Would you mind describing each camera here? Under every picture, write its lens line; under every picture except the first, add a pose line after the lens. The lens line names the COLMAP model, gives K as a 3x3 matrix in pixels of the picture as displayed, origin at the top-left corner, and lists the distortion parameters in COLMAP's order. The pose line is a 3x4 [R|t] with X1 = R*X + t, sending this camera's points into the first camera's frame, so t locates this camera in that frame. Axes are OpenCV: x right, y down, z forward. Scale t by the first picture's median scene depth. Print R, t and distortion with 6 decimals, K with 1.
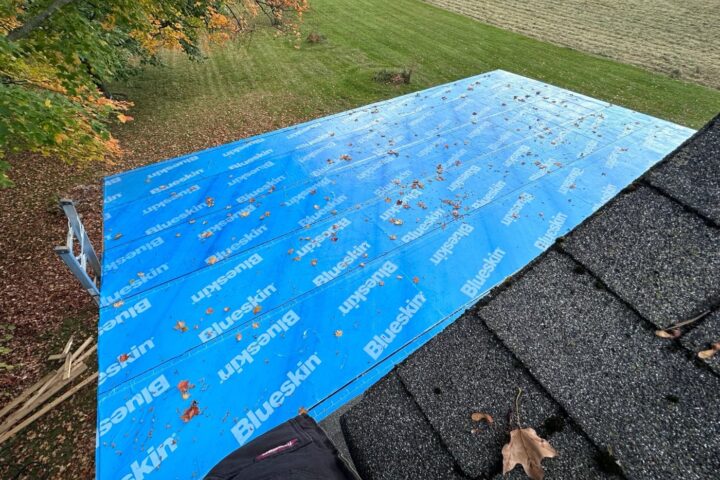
lens RADIAL K [[286.5, 0, 360.0], [0, 286.5, 240.0], [0, 0, 1]] dist [-0.003032, 0.000602]
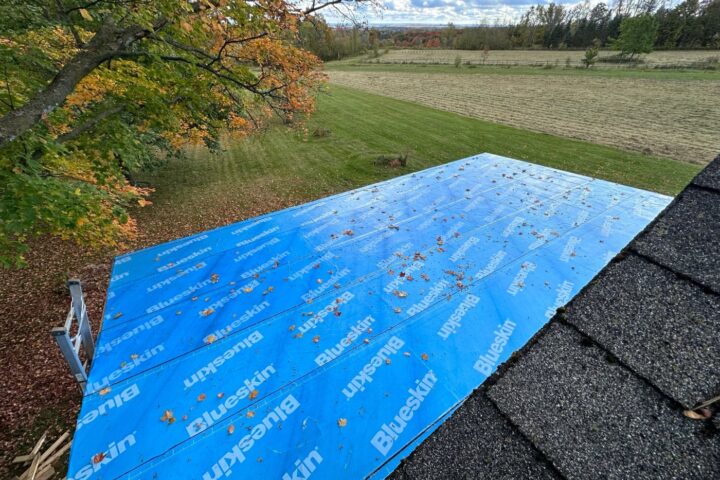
lens RADIAL K [[286.5, 0, 360.0], [0, 286.5, 240.0], [0, 0, 1]] dist [-0.003032, 0.000602]
pose [[0.999621, -0.025486, -0.010452, 0.002636], [0.022074, 0.968116, -0.249527, -0.000551], [0.016478, 0.249201, 0.968312, -0.003458]]
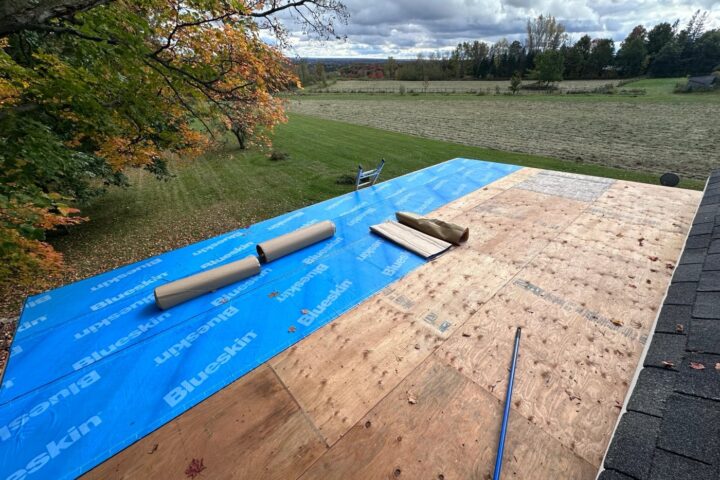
lens RADIAL K [[286.5, 0, 360.0], [0, 286.5, 240.0], [0, 0, 1]] dist [-0.003032, 0.000602]
pose [[0.986411, -0.105567, 0.125889, -0.116320], [0.140708, 0.938398, -0.315612, 0.000880], [-0.084816, 0.329036, 0.940501, 0.183578]]
